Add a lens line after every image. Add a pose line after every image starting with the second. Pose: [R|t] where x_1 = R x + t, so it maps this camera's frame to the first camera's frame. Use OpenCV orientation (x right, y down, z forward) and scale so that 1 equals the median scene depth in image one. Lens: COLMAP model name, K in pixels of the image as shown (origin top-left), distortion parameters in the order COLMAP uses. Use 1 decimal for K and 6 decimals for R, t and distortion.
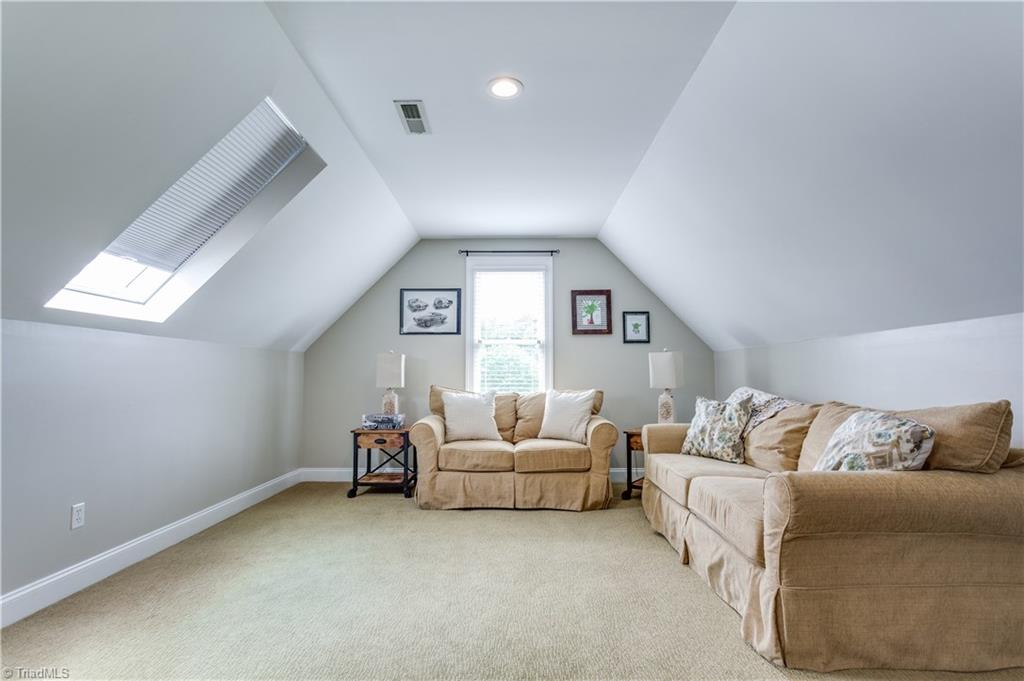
lens RADIAL K [[515.9, 0, 512.3], [0, 515.9, 345.0], [0, 0, 1]] dist [-0.002469, -0.000157]
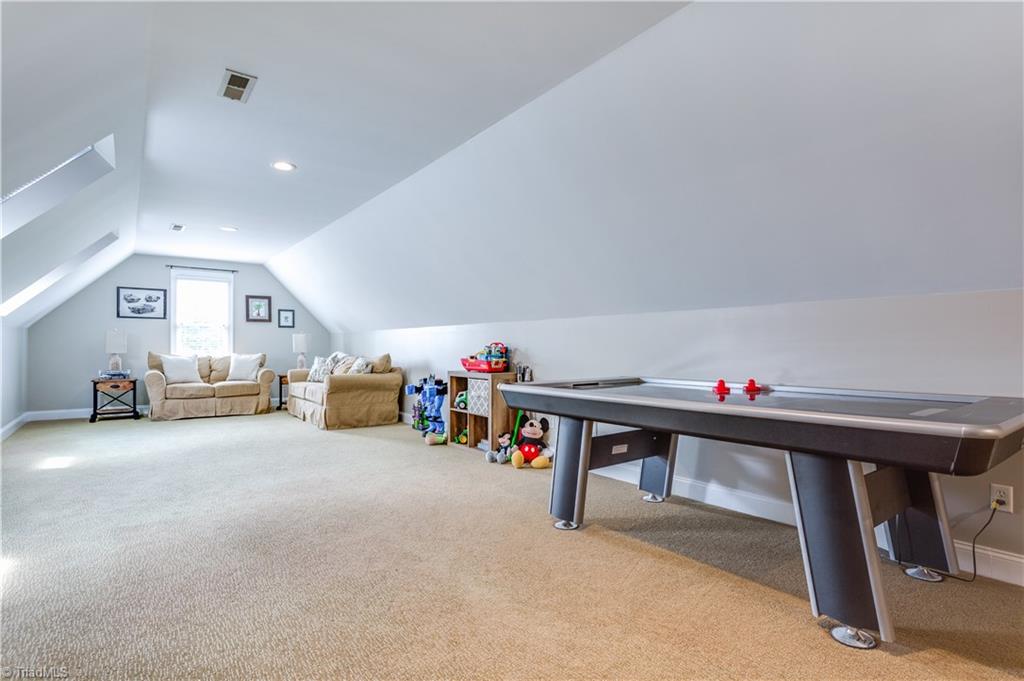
lens RADIAL K [[515.9, 0, 512.3], [0, 515.9, 345.0], [0, 0, 1]] dist [-0.002469, -0.000157]
pose [[0.801246, 0.003818, 0.598322, -0.222907], [-0.039976, 0.998087, 0.047165, -0.066223], [-0.596998, -0.061709, 0.799866, -1.000179]]
